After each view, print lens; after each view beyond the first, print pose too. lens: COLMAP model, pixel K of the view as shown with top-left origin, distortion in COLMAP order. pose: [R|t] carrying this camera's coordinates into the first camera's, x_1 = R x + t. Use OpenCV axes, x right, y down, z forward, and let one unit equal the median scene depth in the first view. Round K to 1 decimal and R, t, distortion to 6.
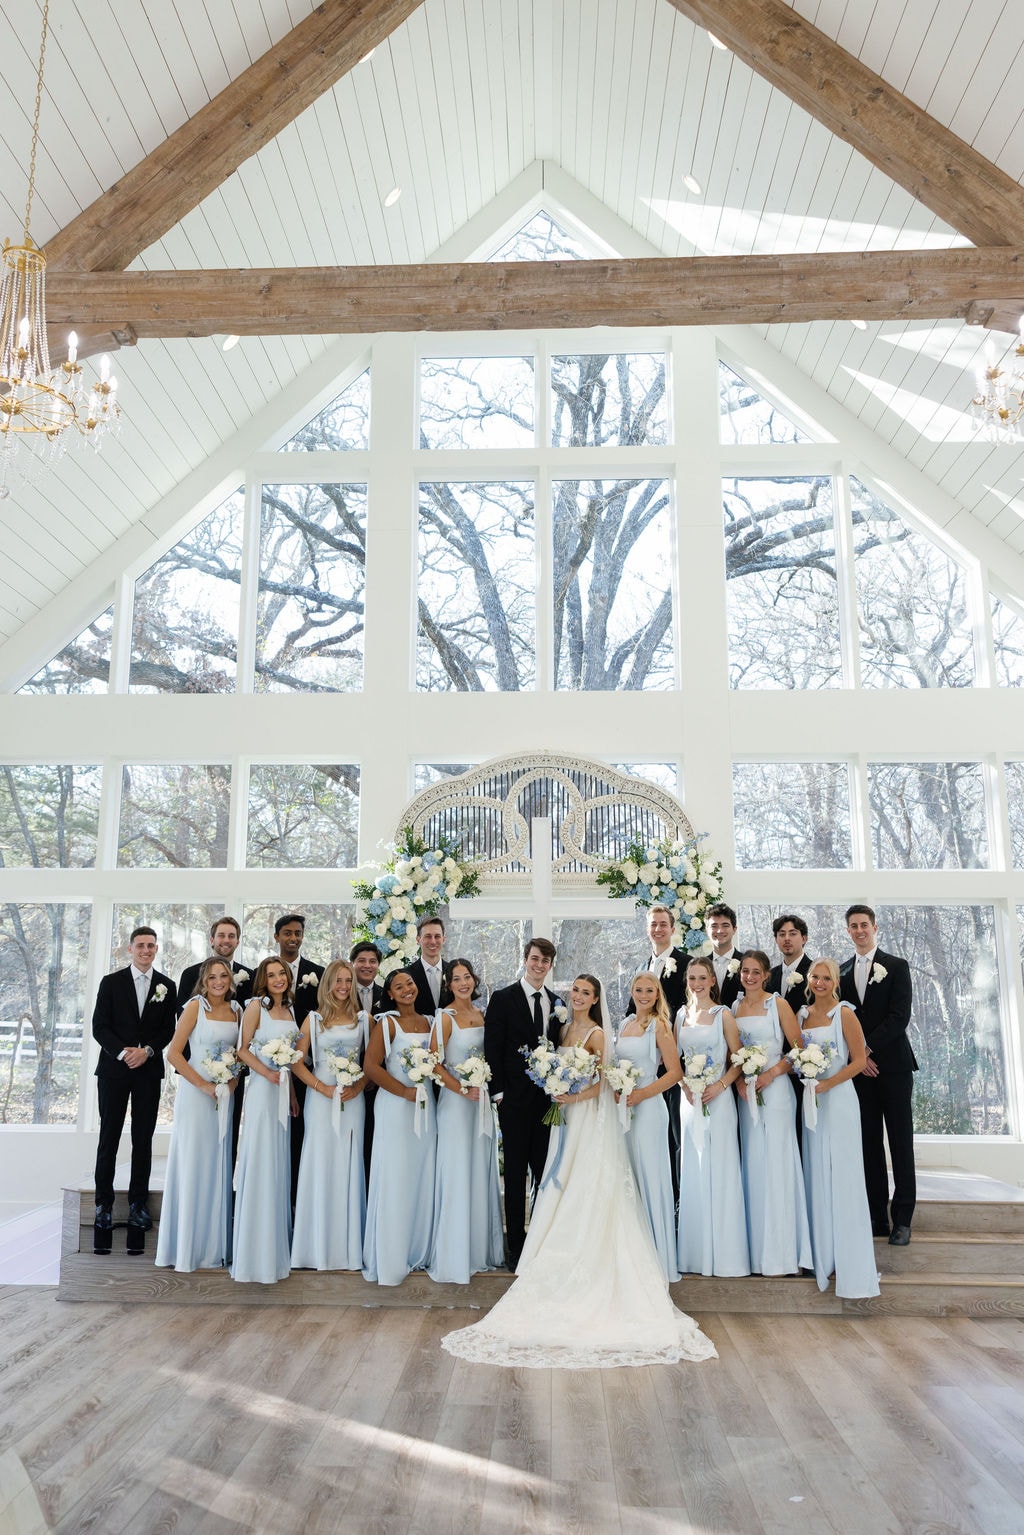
lens RADIAL K [[1223.9, 0, 475.8], [0, 1223.9, 724.2], [0, 0, 1]] dist [0.003566, 0.000231]
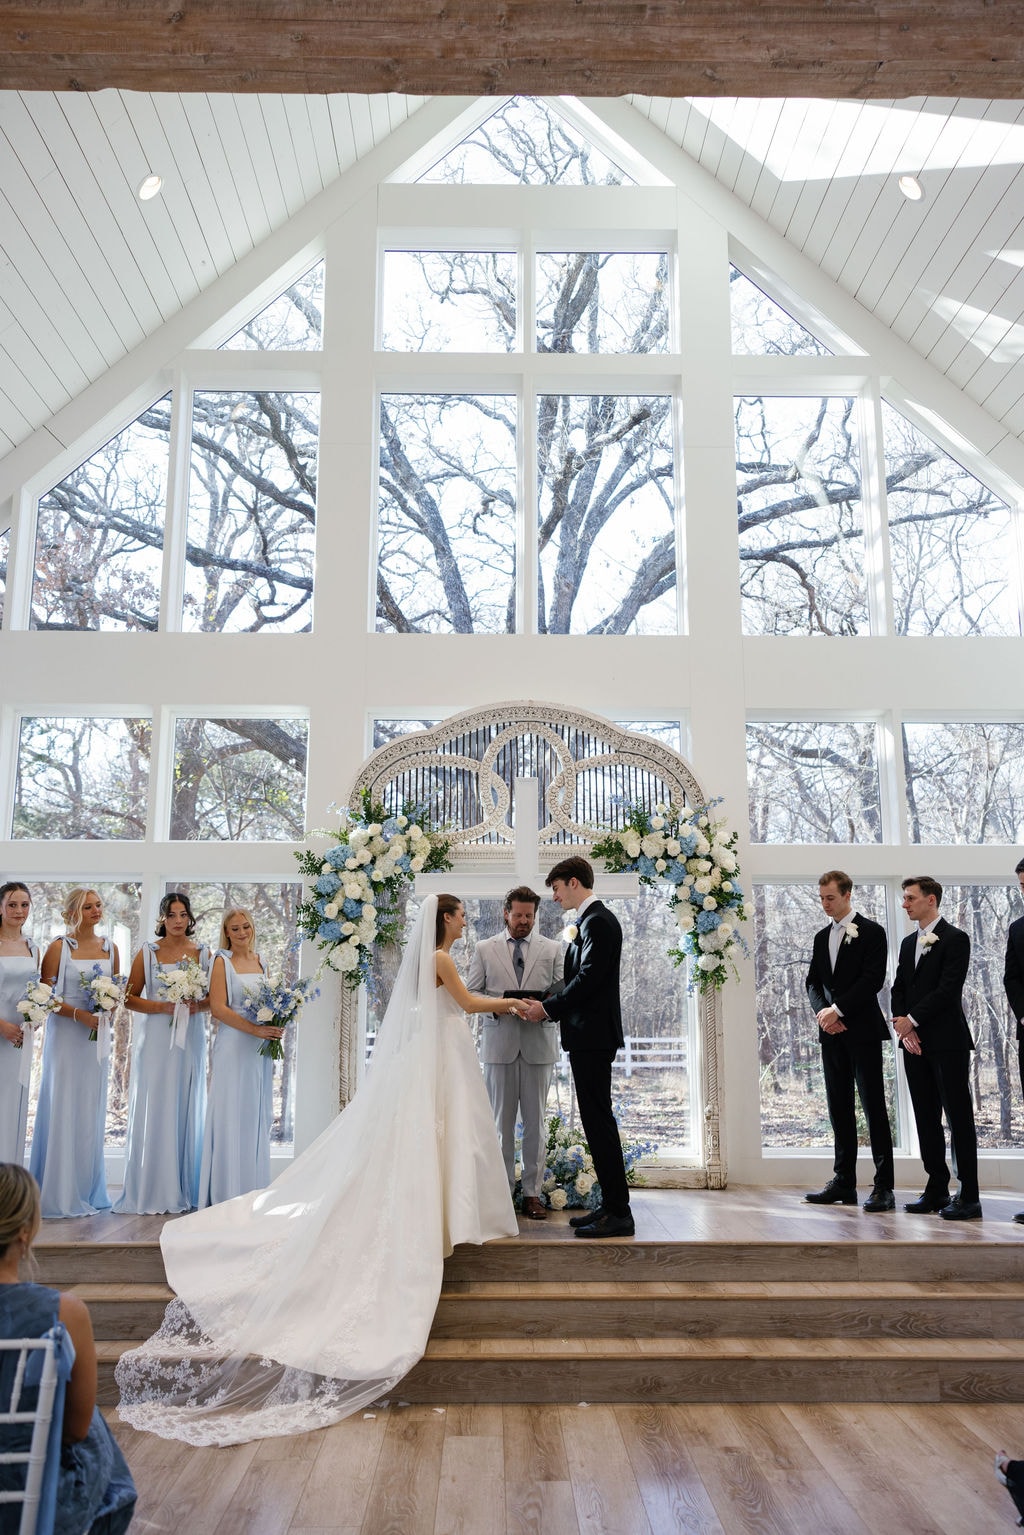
lens RADIAL K [[1195.8, 0, 512.0], [0, 1195.8, 767.5], [0, 0, 1]] dist [0.002237, 0.002486]
pose [[0.997521, 0.009936, 0.069662, -0.013185], [-0.011909, 0.999538, 0.027964, 0.047377], [-0.069352, -0.028725, 0.997179, 0.190901]]
